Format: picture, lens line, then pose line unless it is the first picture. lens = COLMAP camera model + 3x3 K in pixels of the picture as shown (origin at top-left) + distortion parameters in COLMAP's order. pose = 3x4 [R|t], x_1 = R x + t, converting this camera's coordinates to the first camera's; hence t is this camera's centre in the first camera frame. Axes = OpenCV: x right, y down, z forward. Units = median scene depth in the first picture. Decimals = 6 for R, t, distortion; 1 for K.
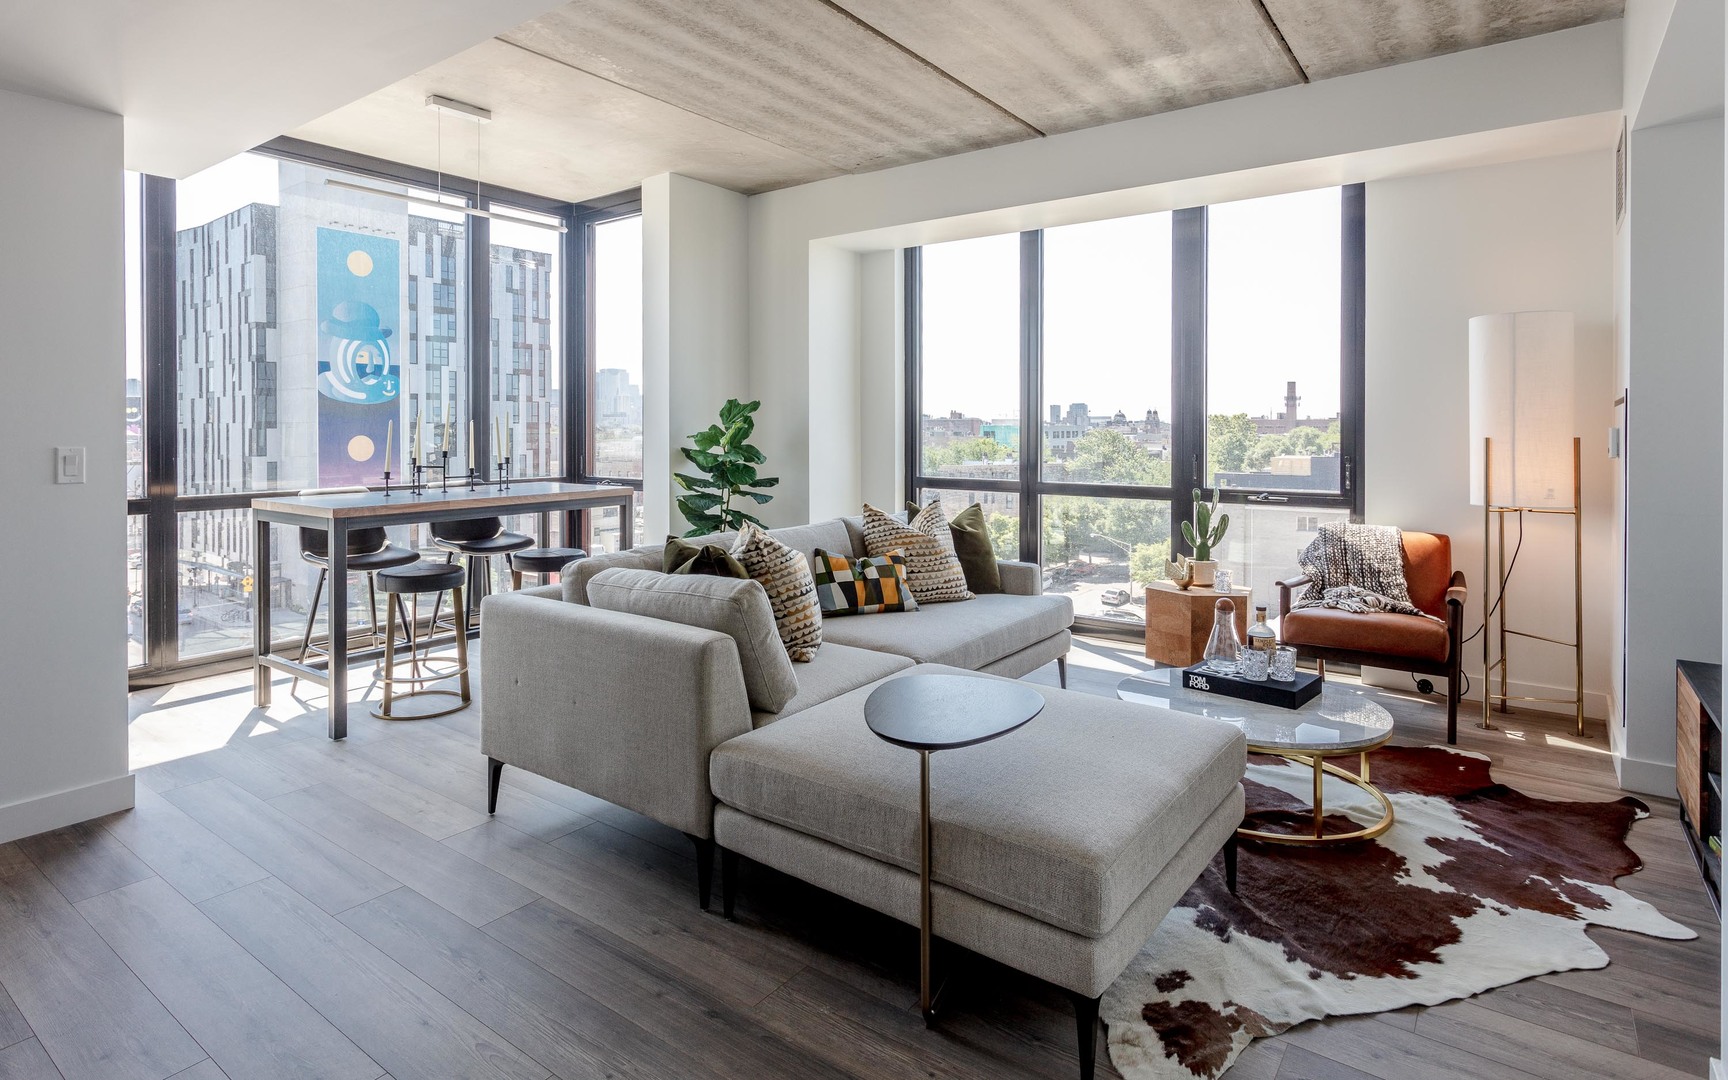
lens RADIAL K [[897.6, 0, 800.7], [0, 897.6, 433.3], [0, 0, 1]] dist [0.003378, 0.000375]
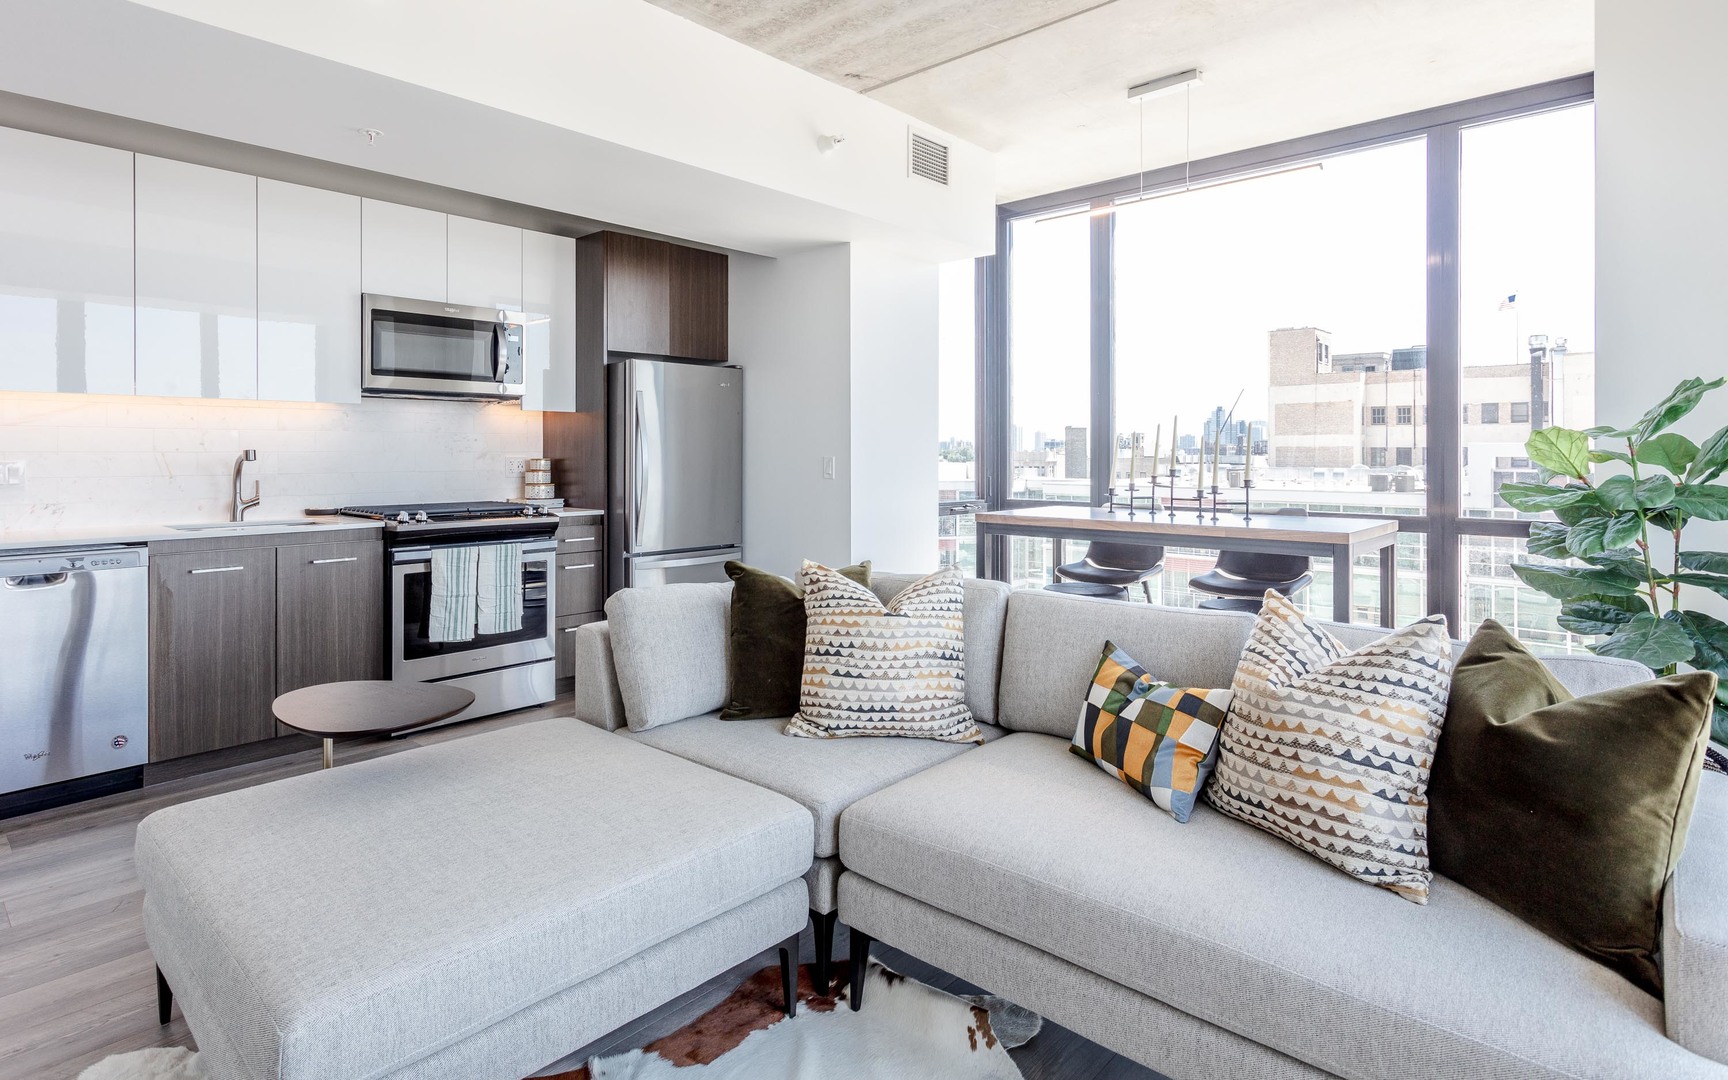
lens RADIAL K [[916.5, 0, 857.7], [0, 916.5, 453.1], [0, 0, 1]] dist [0.002998, 0.000481]
pose [[-0.066990, 0.001509, -0.997752, 0.522580], [-0.003959, 0.999991, 0.001778, 0.002999], [0.997746, 0.004069, -0.066984, 0.720447]]
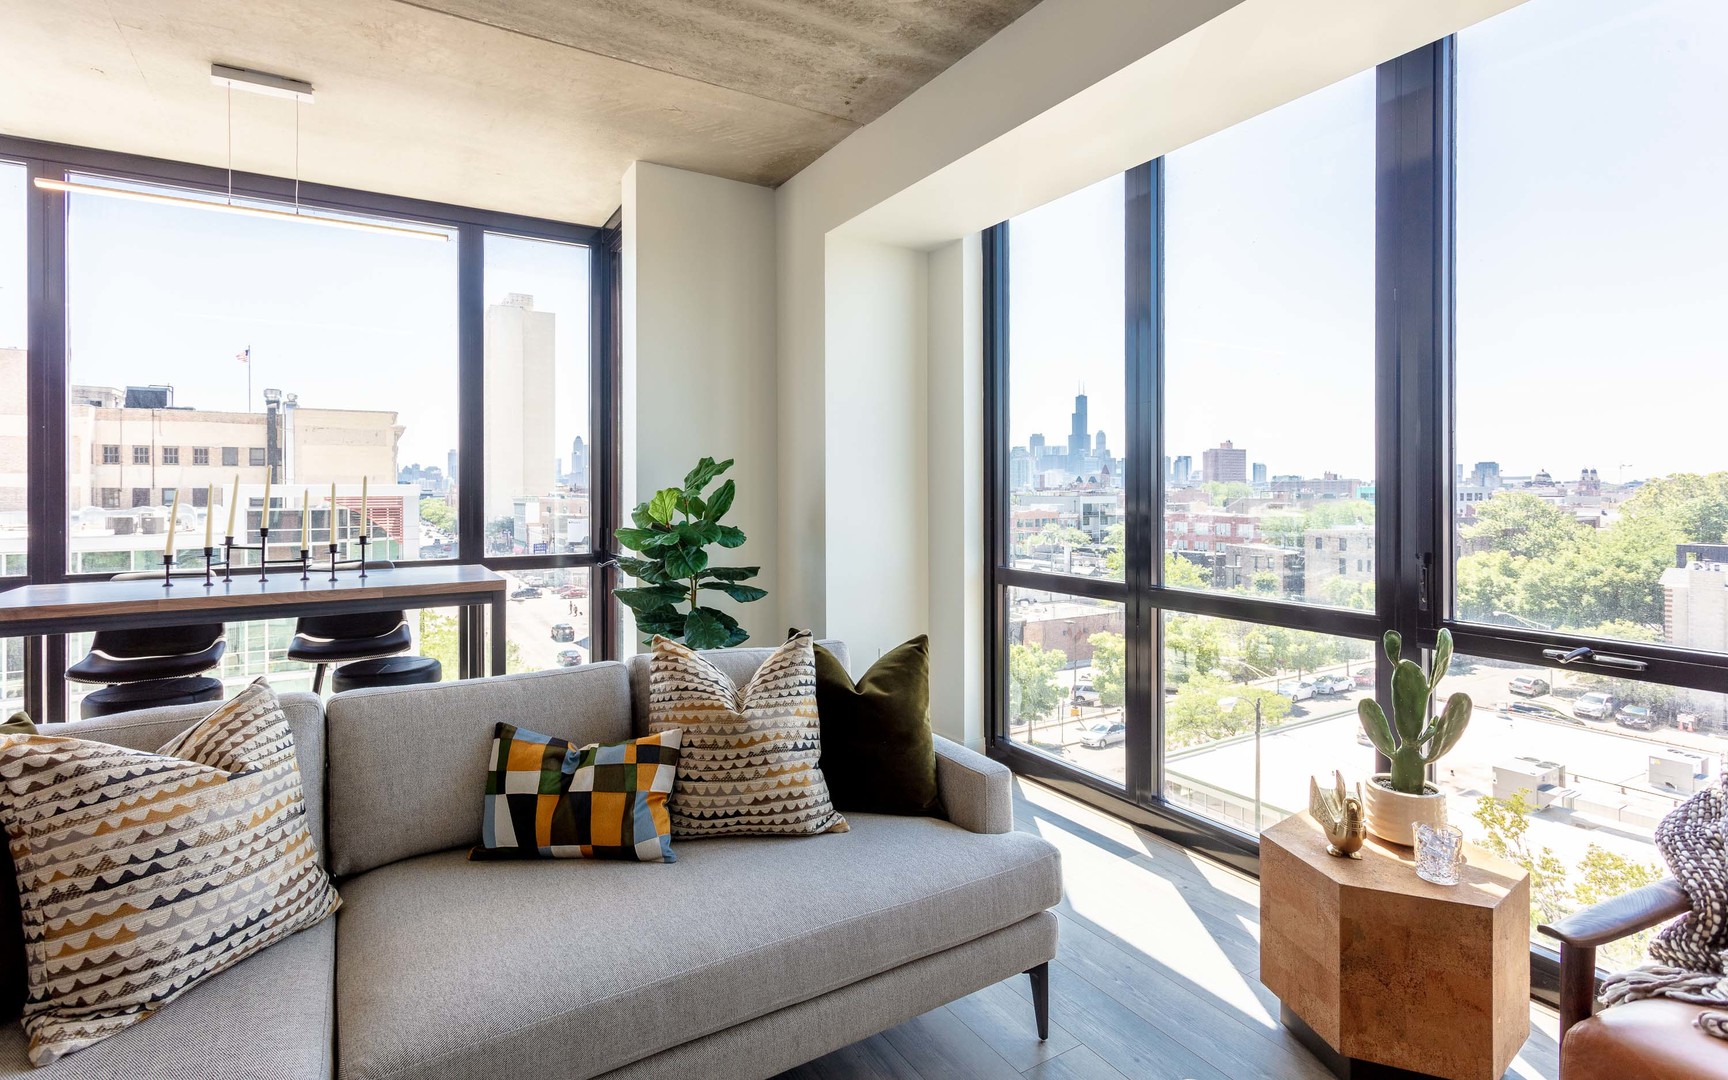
lens RADIAL K [[816.7, 0, 864.5], [0, 816.7, 490.8], [0, 0, 1]] dist [0.002613, 0.000754]
pose [[0.937107, -0.000342, -0.349043, 0.330605], [-0.001267, 0.999990, -0.004382, -0.009615], [0.349041, 0.004549, 0.937096, 0.501750]]
